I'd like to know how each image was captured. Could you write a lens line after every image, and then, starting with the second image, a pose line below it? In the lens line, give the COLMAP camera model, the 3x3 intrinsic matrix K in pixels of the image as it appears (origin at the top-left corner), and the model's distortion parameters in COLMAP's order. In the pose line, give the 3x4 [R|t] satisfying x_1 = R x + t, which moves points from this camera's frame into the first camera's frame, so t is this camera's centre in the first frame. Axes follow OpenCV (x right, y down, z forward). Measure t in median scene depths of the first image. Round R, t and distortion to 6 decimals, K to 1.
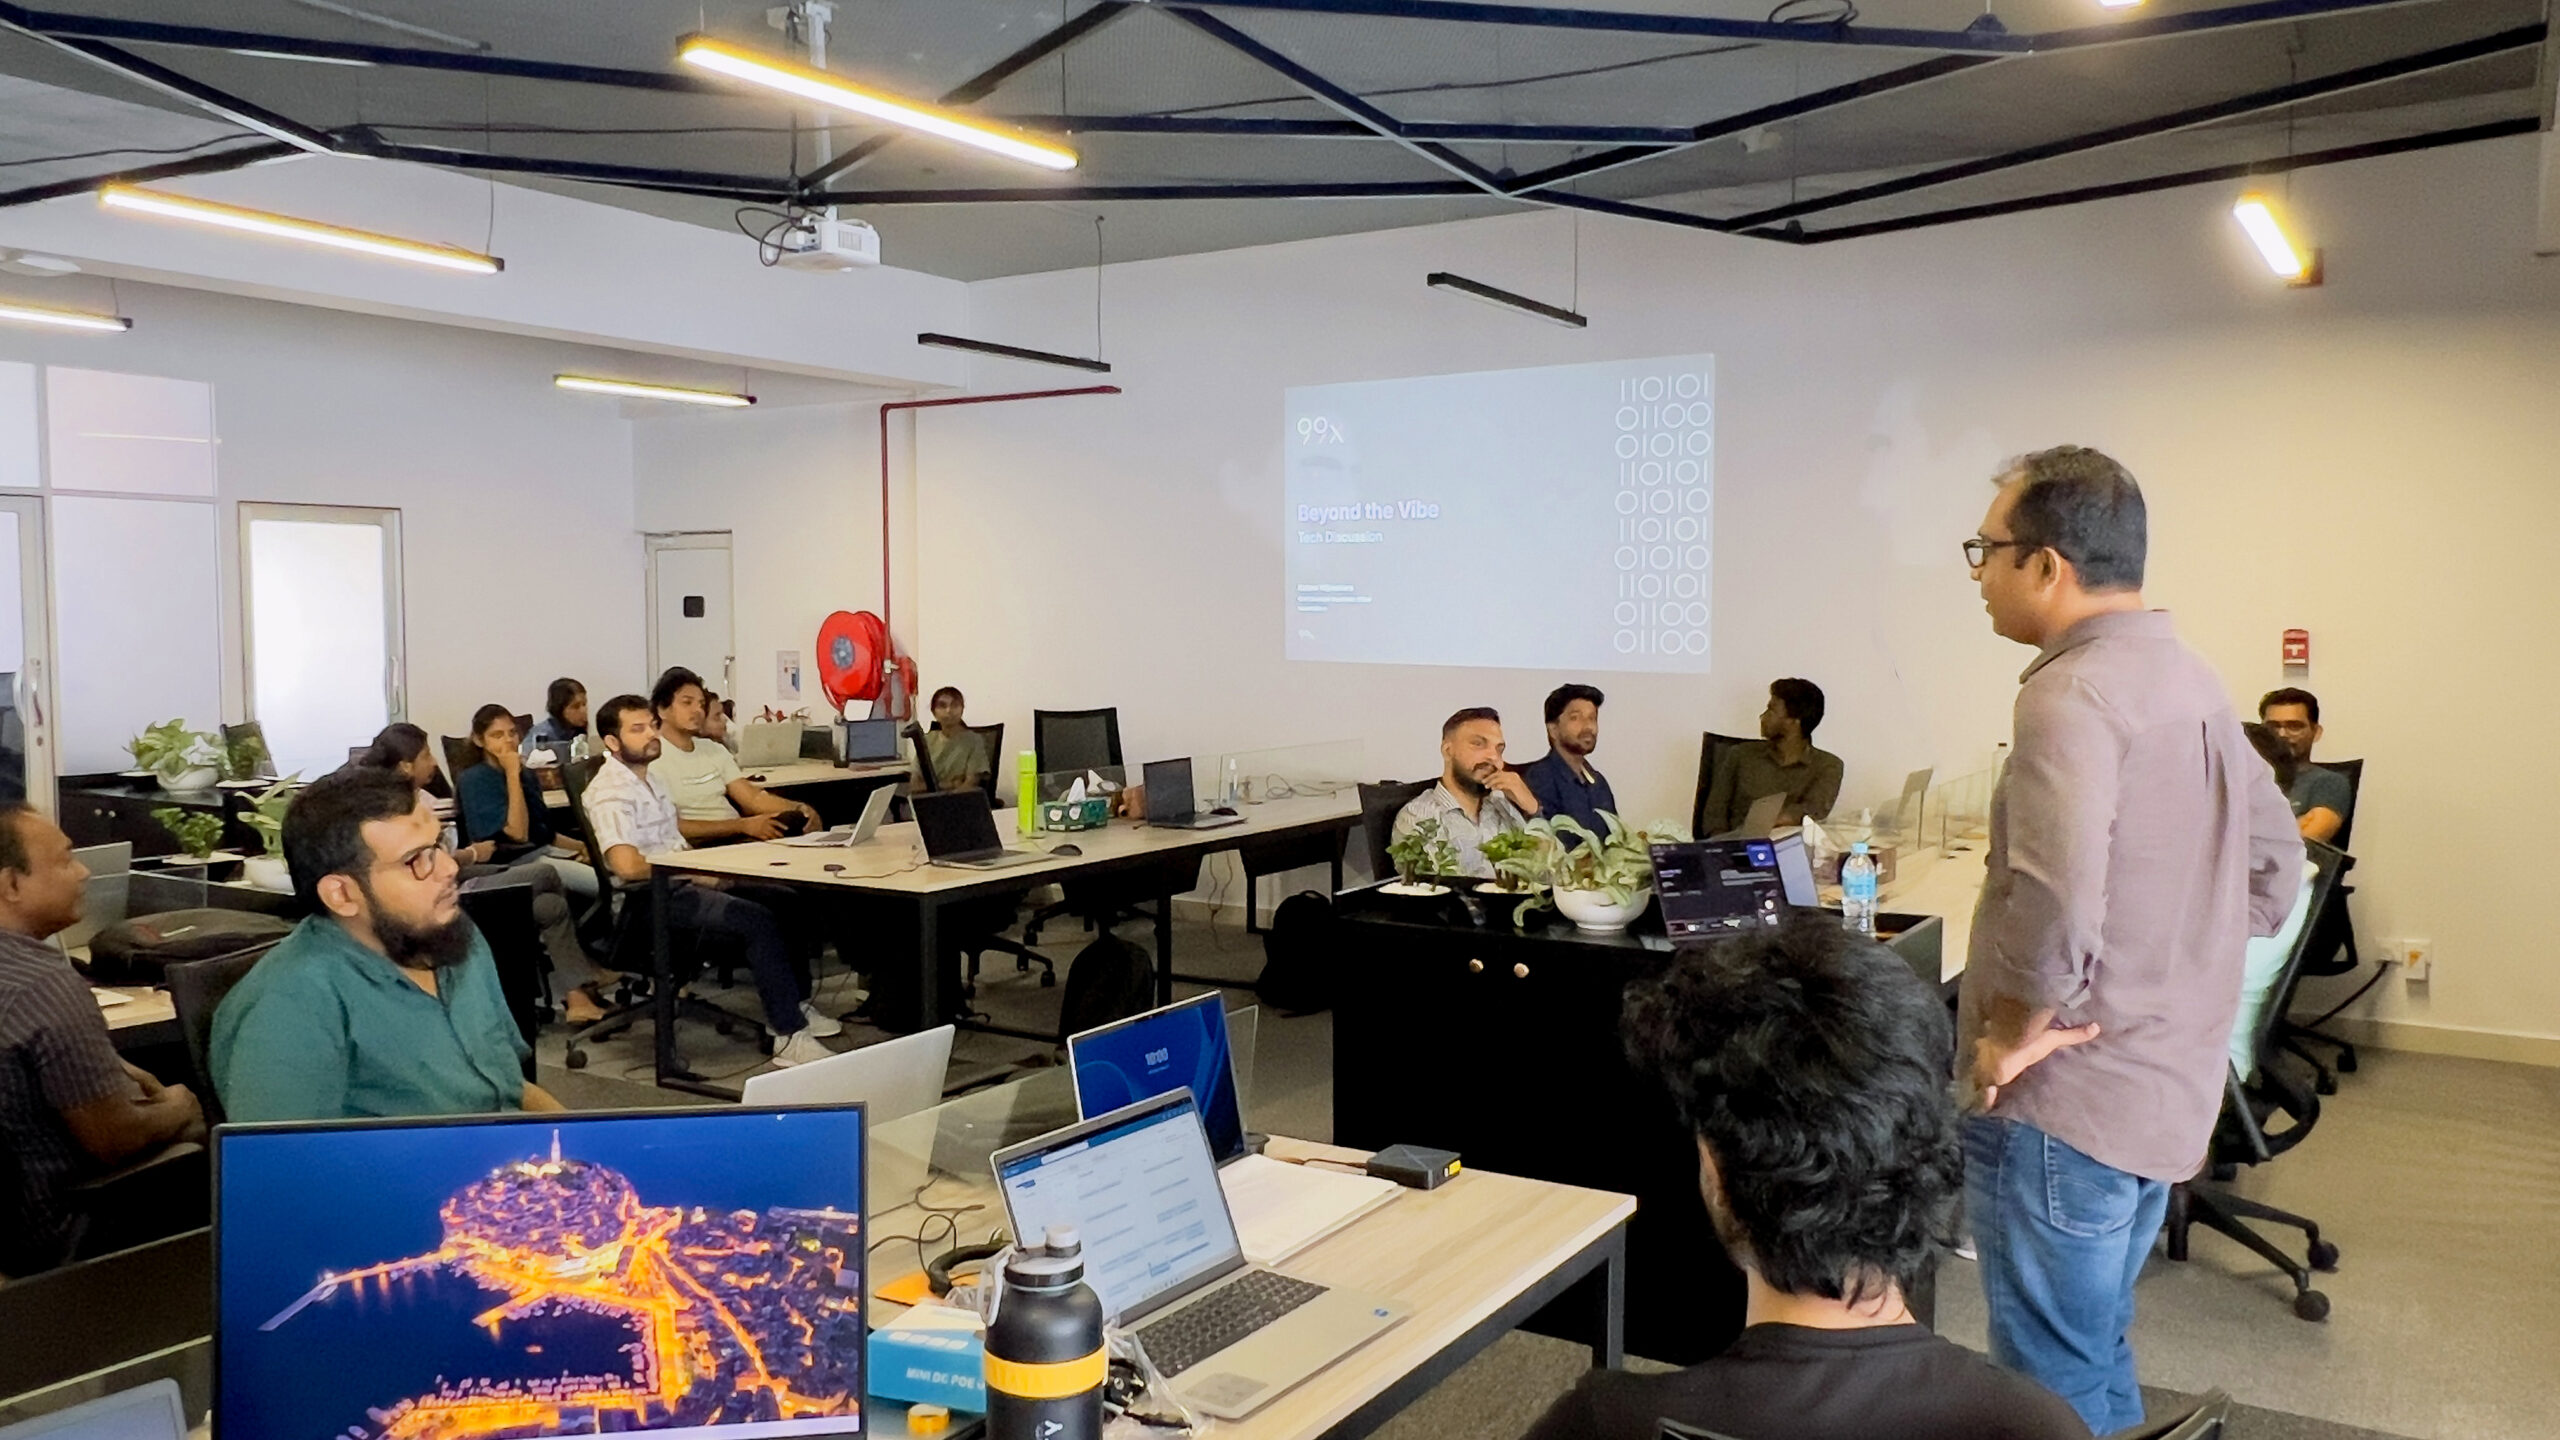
lens RADIAL K [[1921.0, 0, 1261.2], [0, 1921.0, 751.1], [0, 0, 1]] dist [-0.011203, 0.004977]
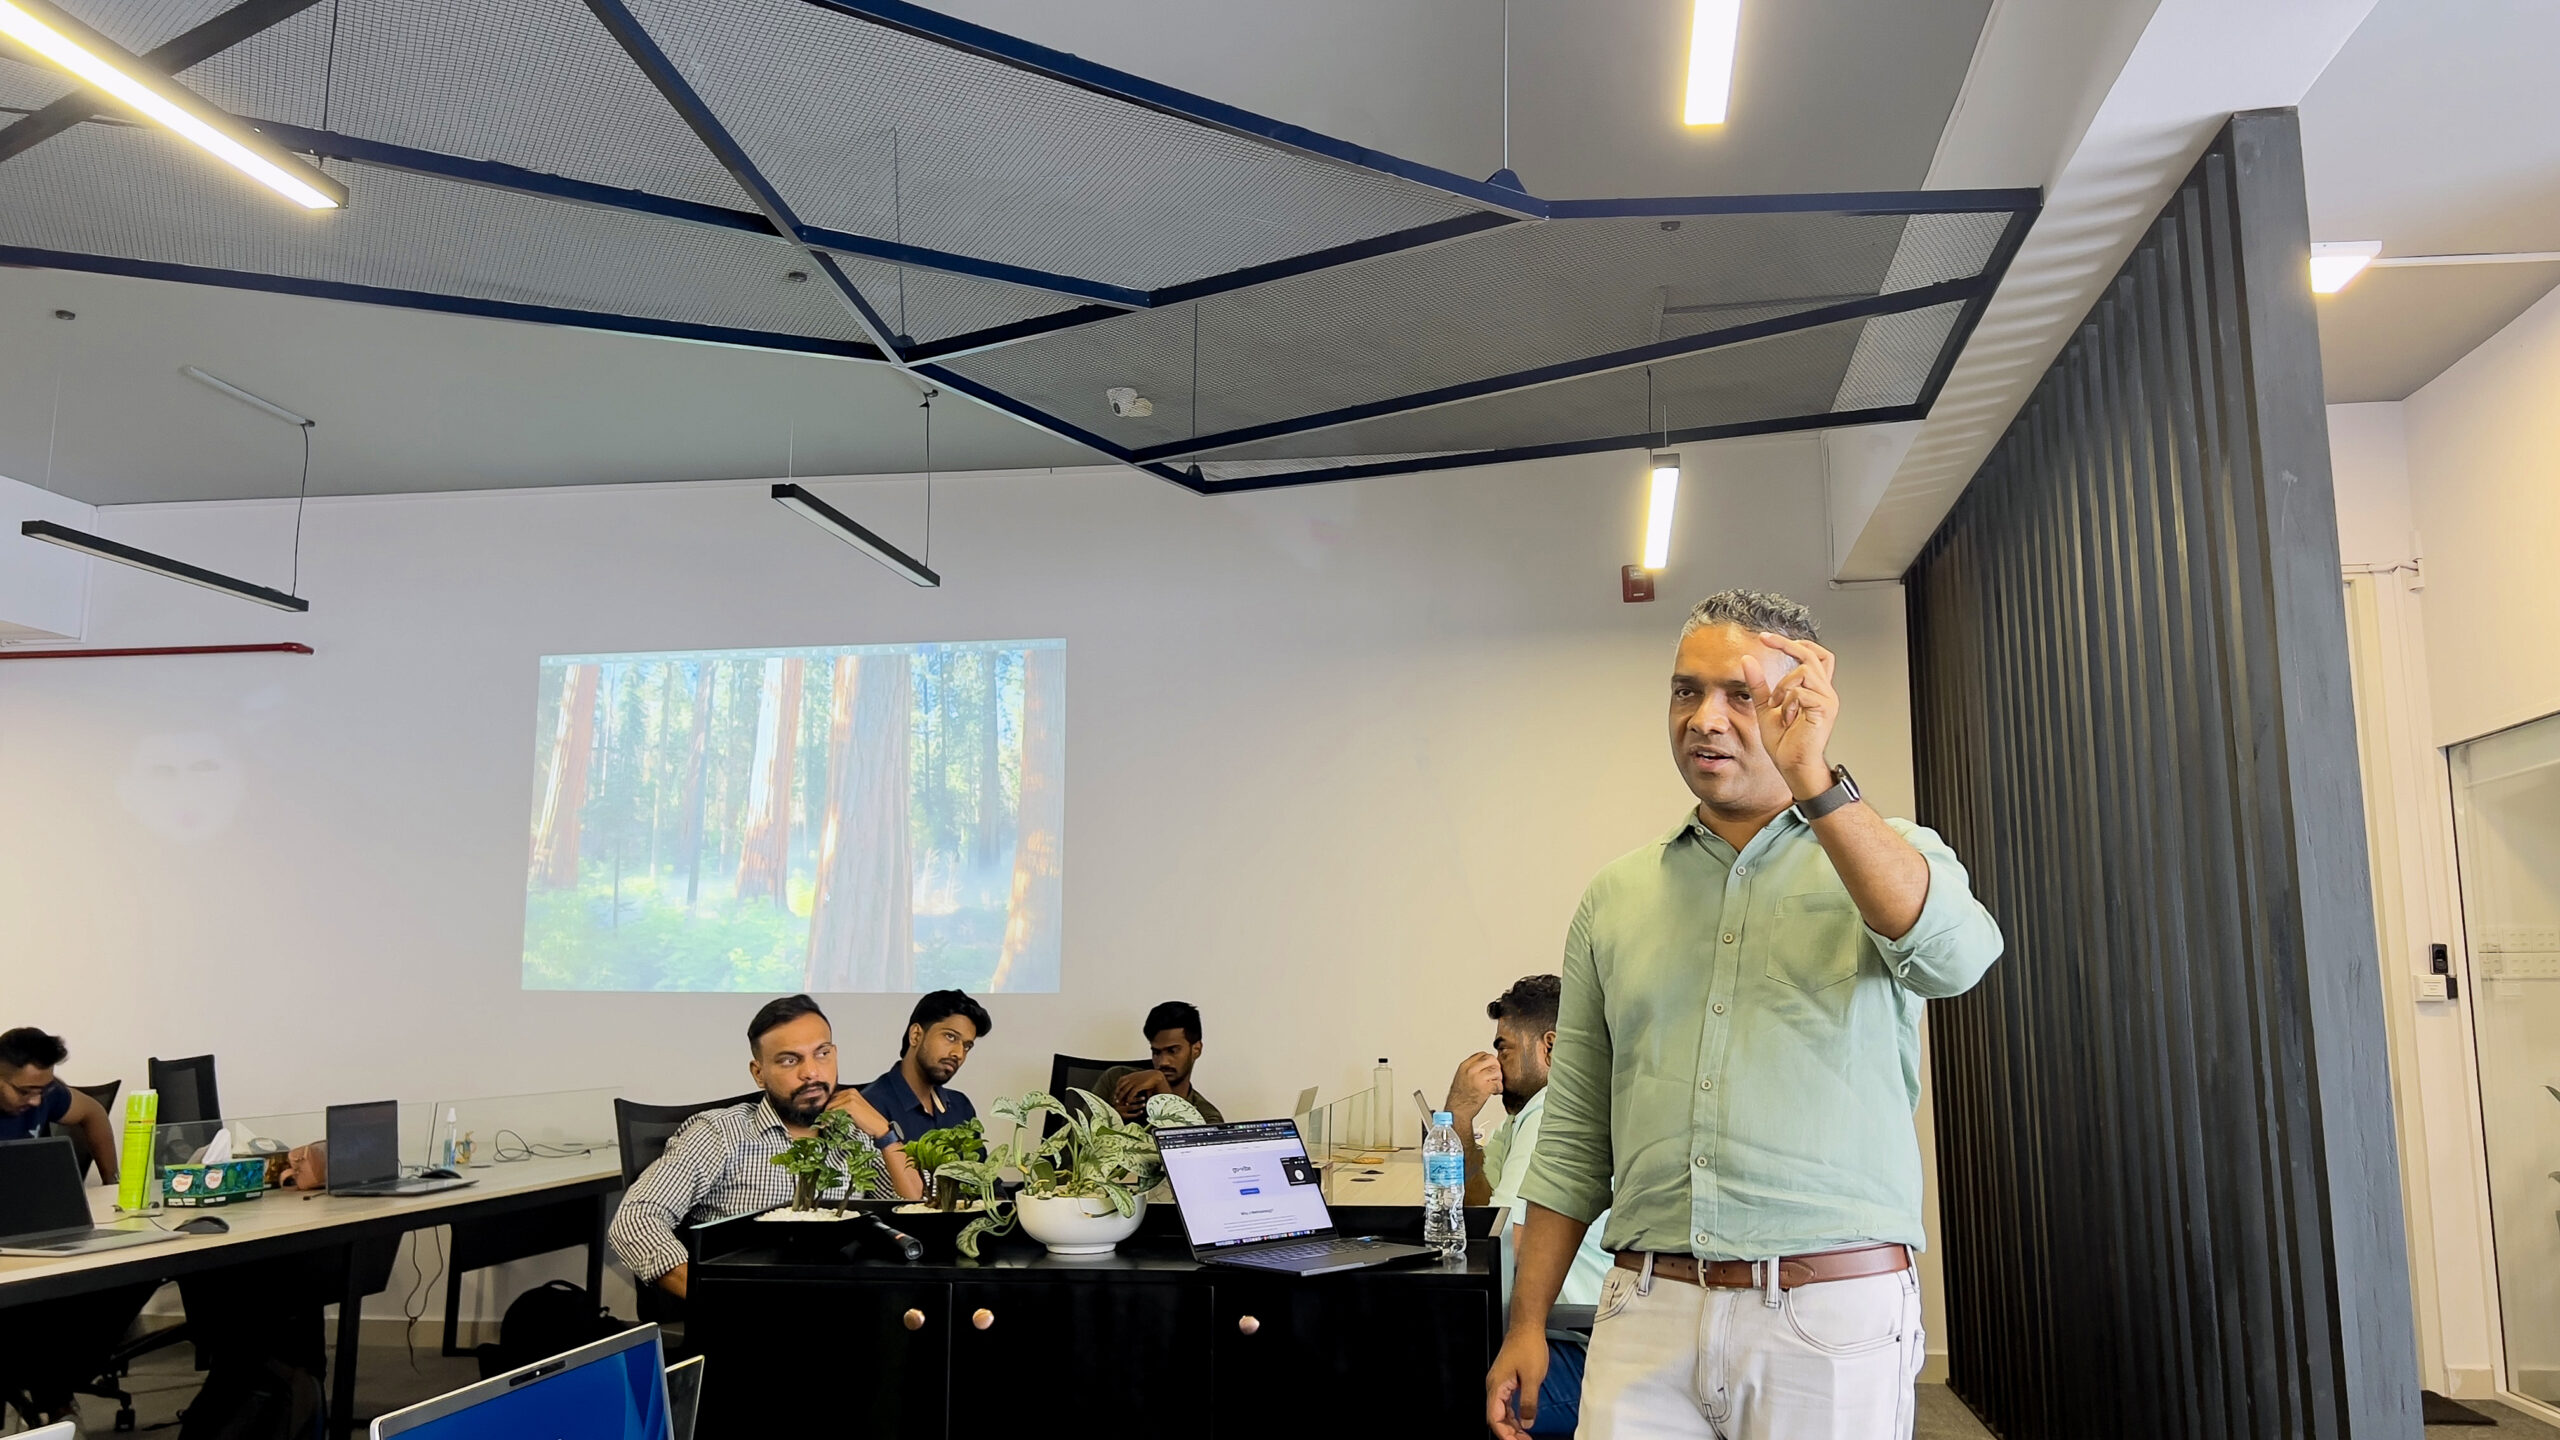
lens RADIAL K [[1934.5, 0, 1320.5], [0, 1934.5, 697.2], [0, 0, 1]] dist [0.062572, -0.072531]
pose [[0.910110, 0.062873, 0.409569, -0.034037], [0.032326, 0.974636, -0.221449, 0.032833], [-0.413104, 0.214783, 0.884993, 0.165113]]
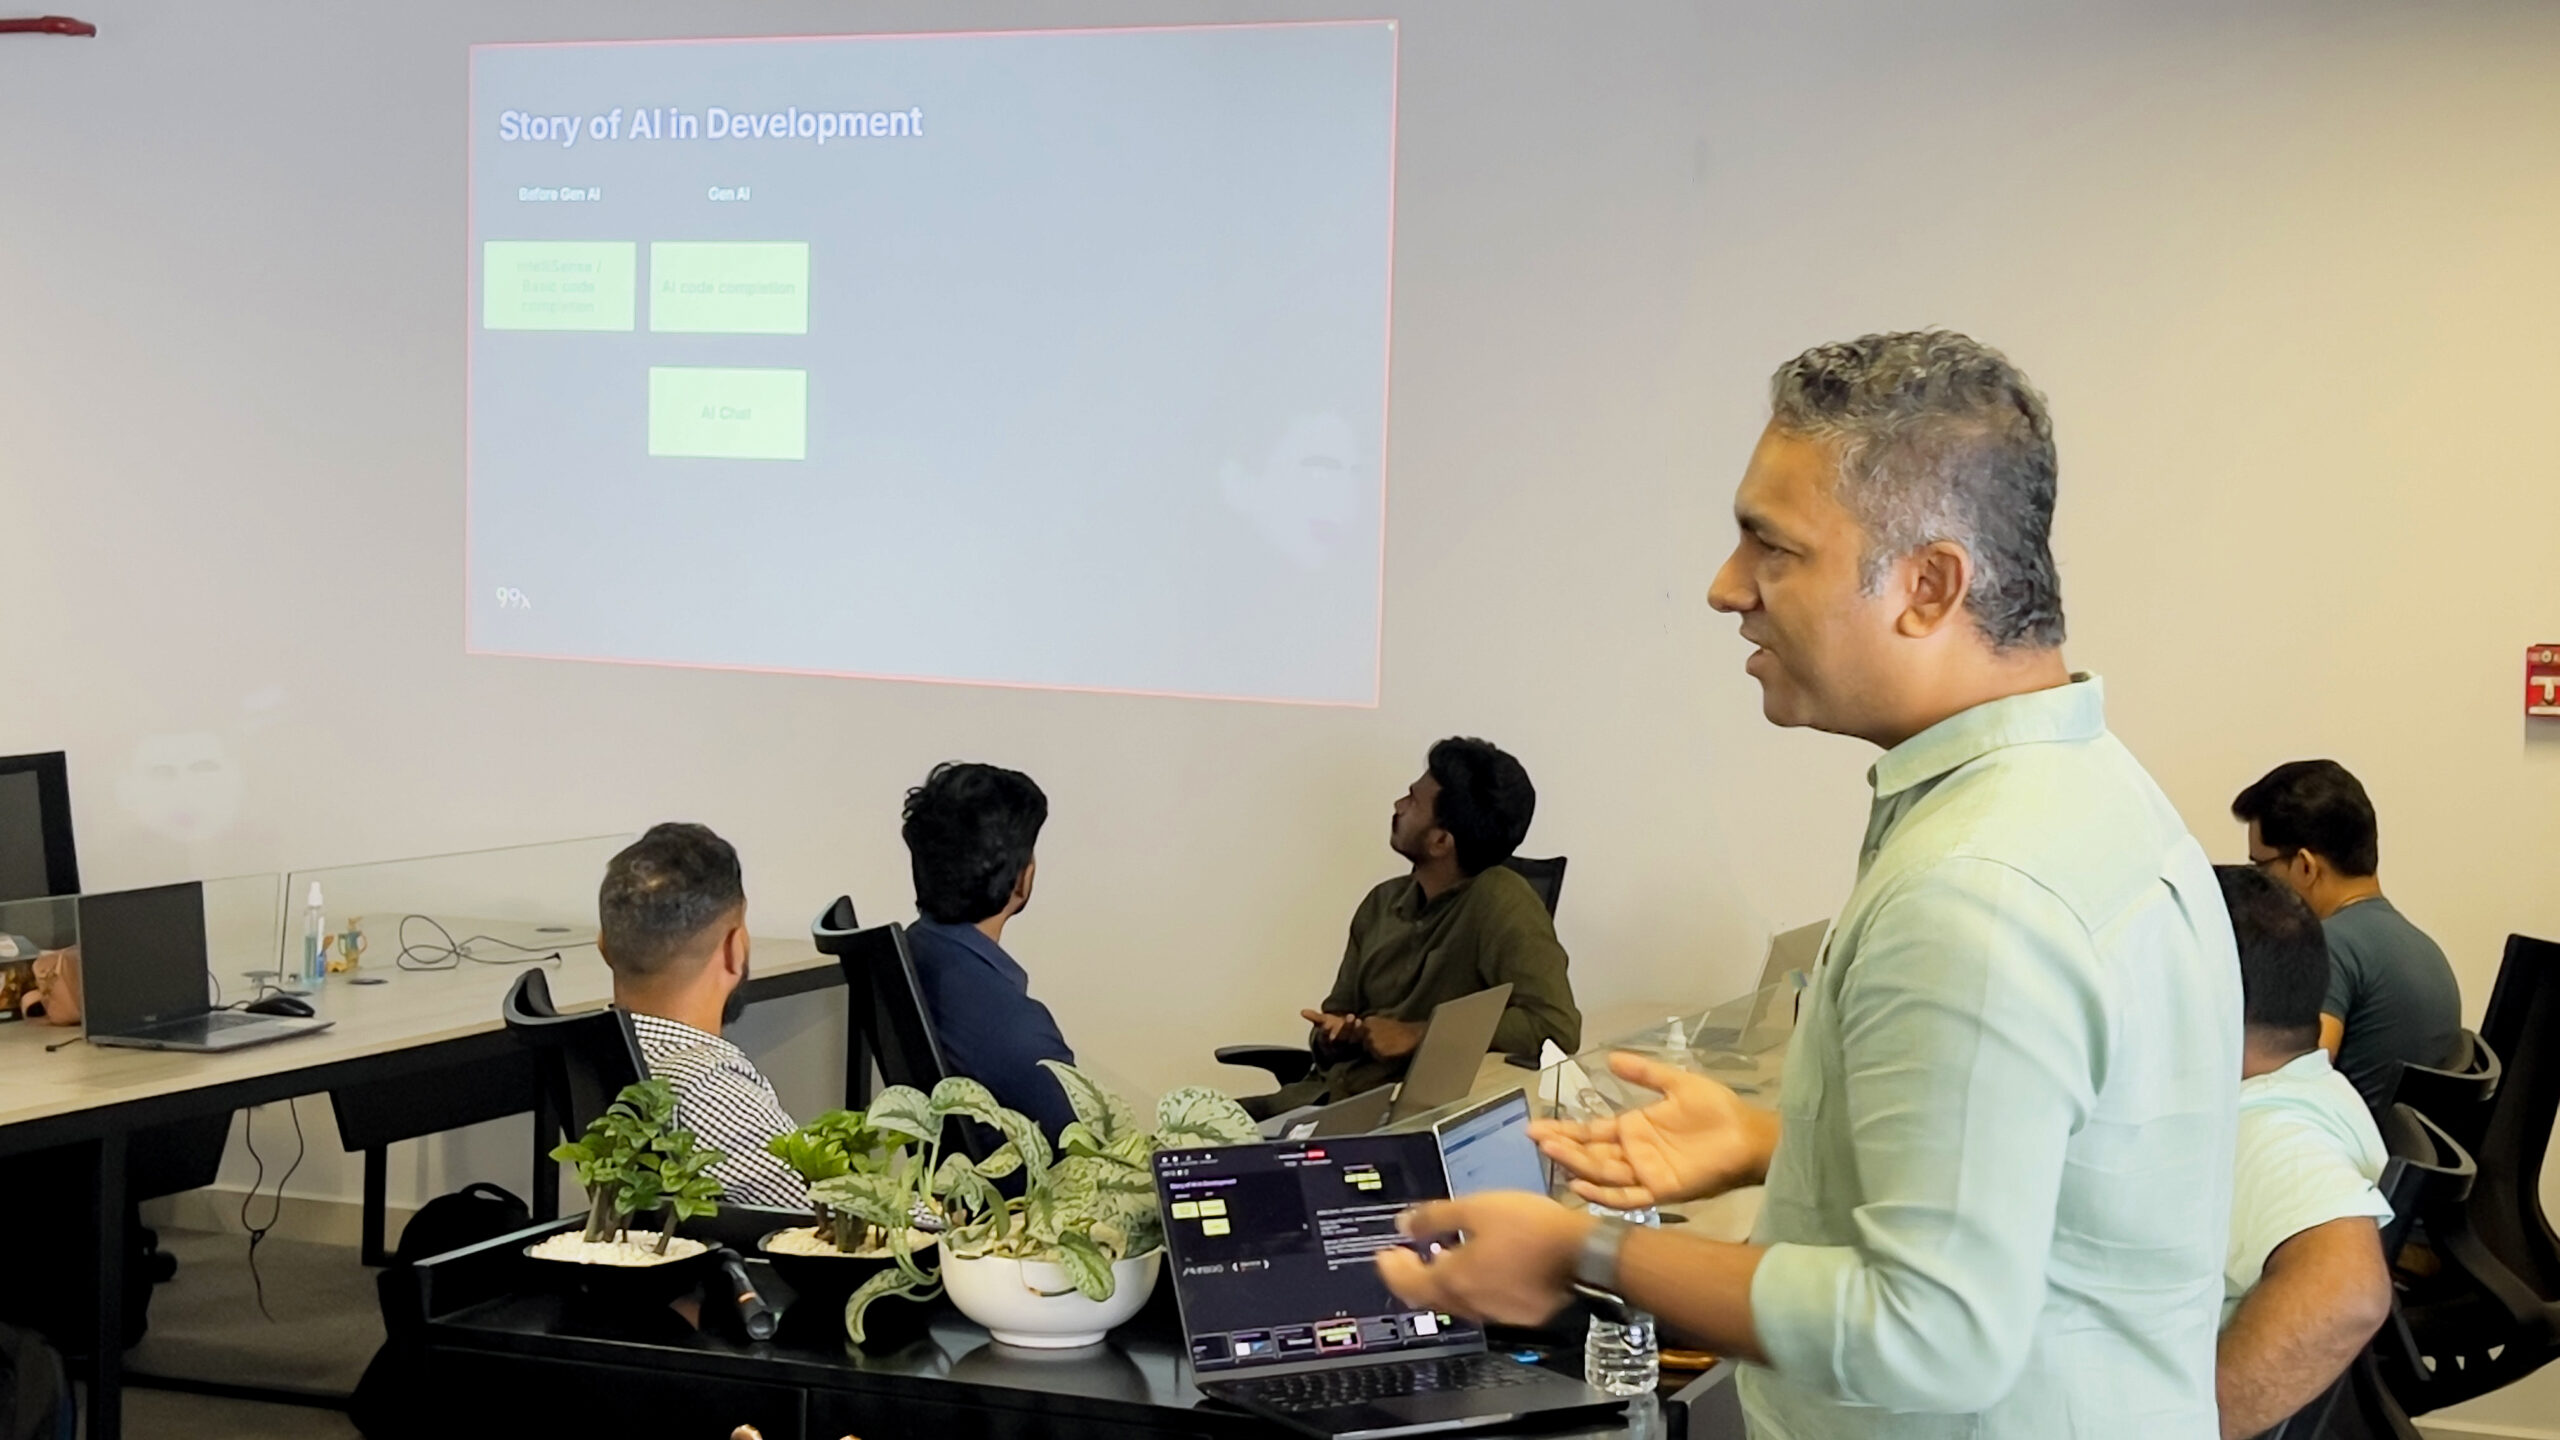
lens RADIAL K [[3956.7, 0, 1322.8], [0, 3956.7, 725.3], [0, 0, 1]] dist [0.074736, 0.000000]
pose [[0.980481, 0.018144, 0.195777, 0.037787], [-0.013801, 0.999628, -0.023526, -0.015594], [-0.196131, 0.020364, 0.980366, 0.072827]]
